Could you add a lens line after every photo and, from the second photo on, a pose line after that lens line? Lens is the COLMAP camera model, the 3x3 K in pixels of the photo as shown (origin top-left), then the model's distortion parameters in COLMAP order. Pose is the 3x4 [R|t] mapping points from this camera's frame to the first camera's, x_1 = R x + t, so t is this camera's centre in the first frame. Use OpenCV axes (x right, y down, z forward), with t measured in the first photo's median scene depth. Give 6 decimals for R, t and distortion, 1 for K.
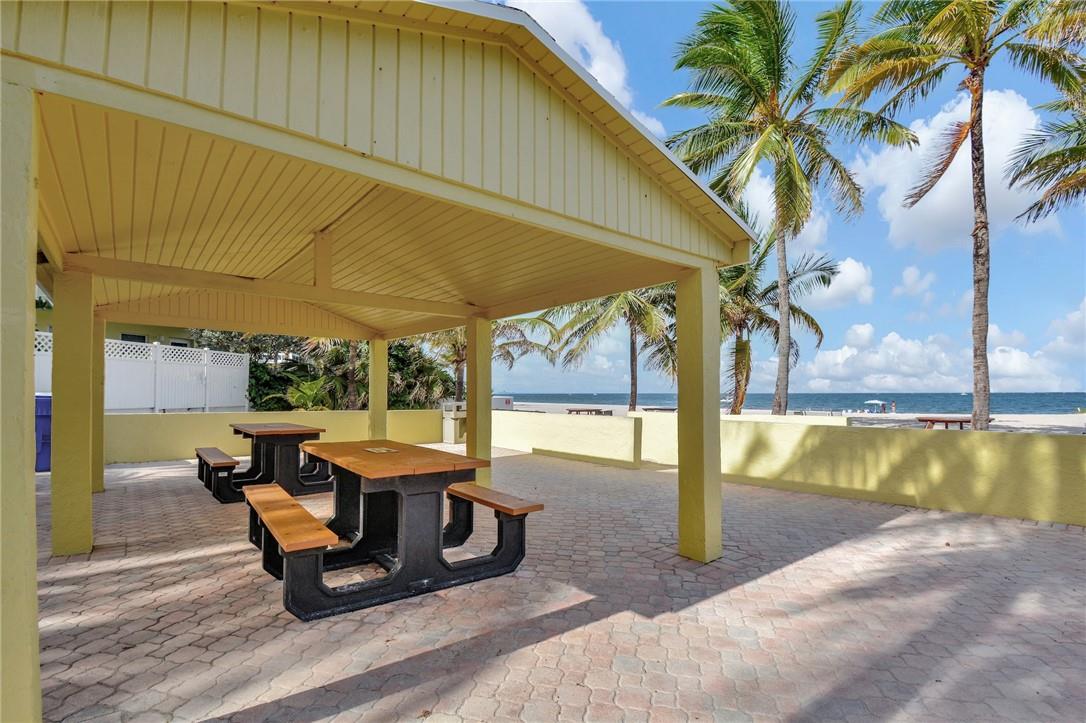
lens RADIAL K [[531.4, 0, 543.6], [0, 531.4, 365.9], [0, 0, 1]] dist [-0.050929, -0.000280]
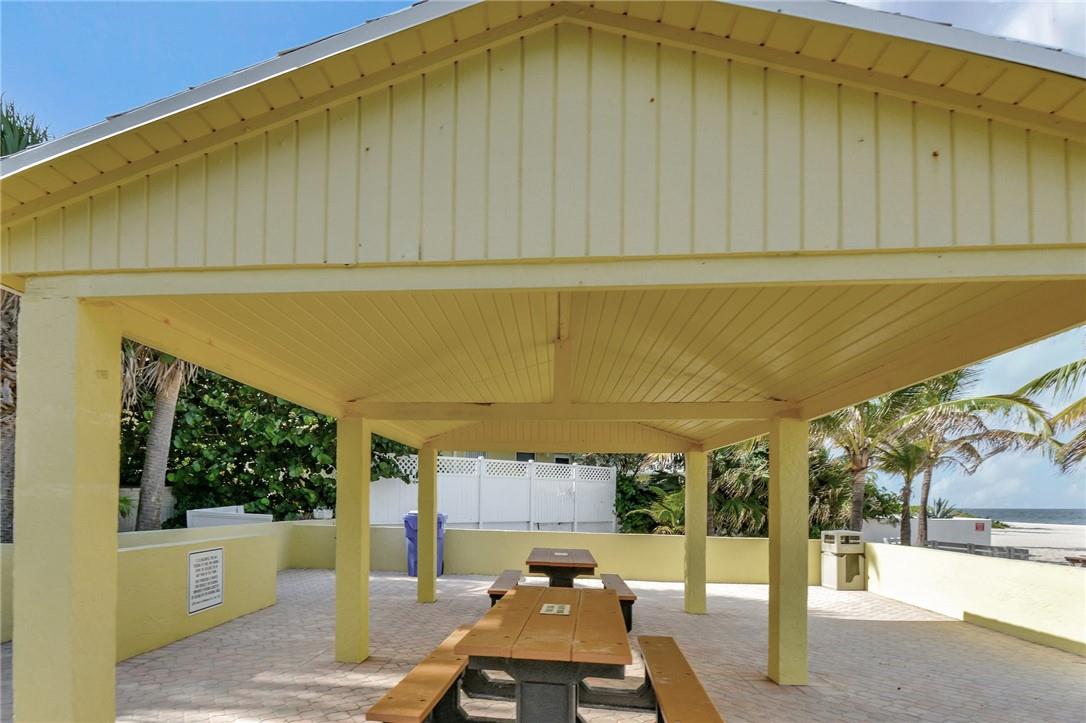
lens RADIAL K [[531.4, 0, 543.6], [0, 531.4, 365.9], [0, 0, 1]] dist [-0.050929, -0.000280]
pose [[0.697562, -0.146561, -0.701375, 0.090456], [0.012405, 0.981181, -0.192692, -0.021754], [0.716417, 0.125714, 0.686253, 0.181148]]
